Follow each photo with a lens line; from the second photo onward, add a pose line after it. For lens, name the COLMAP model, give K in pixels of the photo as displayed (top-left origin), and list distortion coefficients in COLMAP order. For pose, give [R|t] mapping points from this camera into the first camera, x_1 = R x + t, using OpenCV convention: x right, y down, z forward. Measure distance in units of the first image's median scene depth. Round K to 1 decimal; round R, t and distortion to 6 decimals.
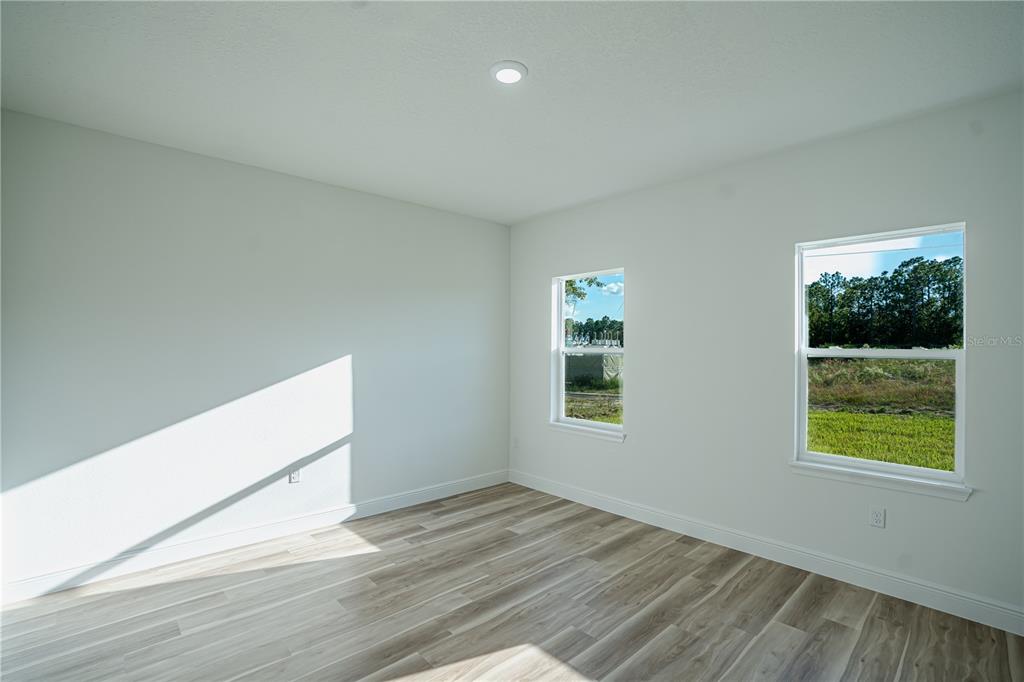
lens RADIAL K [[470.1, 0, 513.5], [0, 470.1, 345.3], [0, 0, 1]] dist [-0.072133, 0.028980]
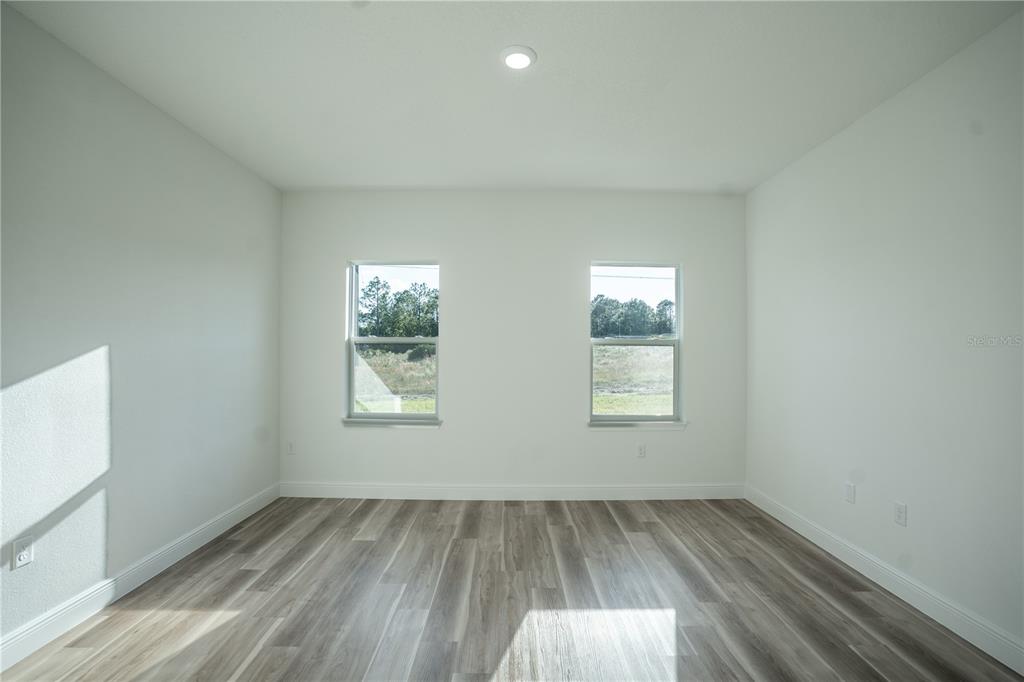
lens RADIAL K [[470.1, 0, 513.5], [0, 470.1, 345.3], [0, 0, 1]] dist [-0.072133, 0.028980]
pose [[0.669323, 0.011961, 0.742875, -0.464476], [-0.013710, 0.999899, -0.003747, 0.024352], [-0.742845, -0.007677, 0.669419, 0.192587]]
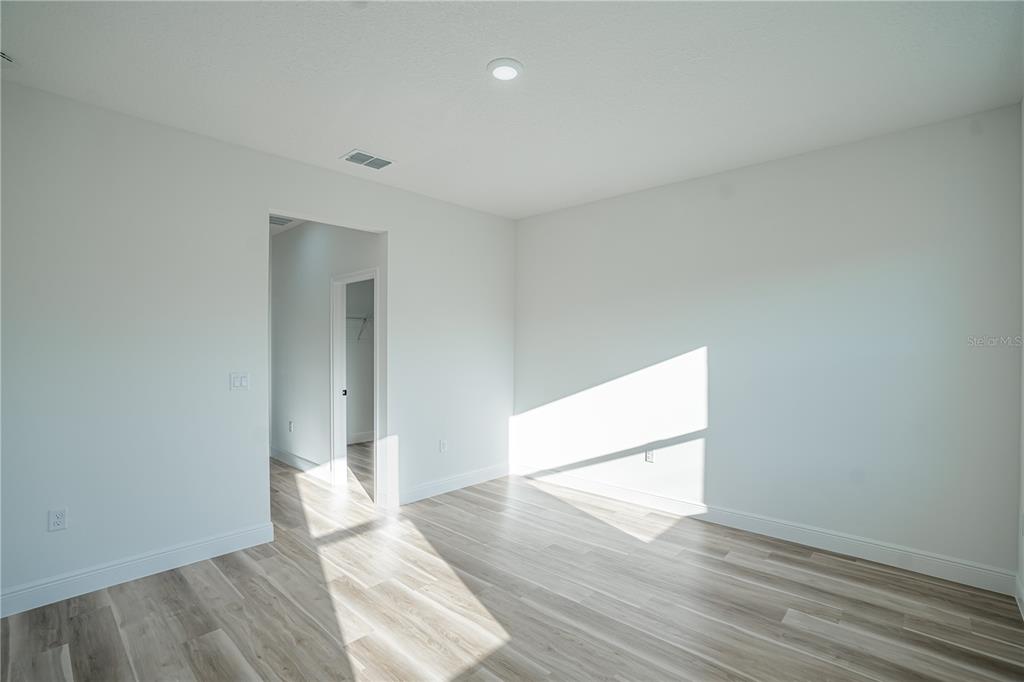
lens RADIAL K [[470.1, 0, 513.5], [0, 470.1, 345.3], [0, 0, 1]] dist [-0.072133, 0.028980]
pose [[0.080237, -0.009718, -0.996728, 0.587584], [-0.003194, 0.999945, -0.010007, 0.032337], [0.996771, 0.003986, 0.080201, 0.561950]]
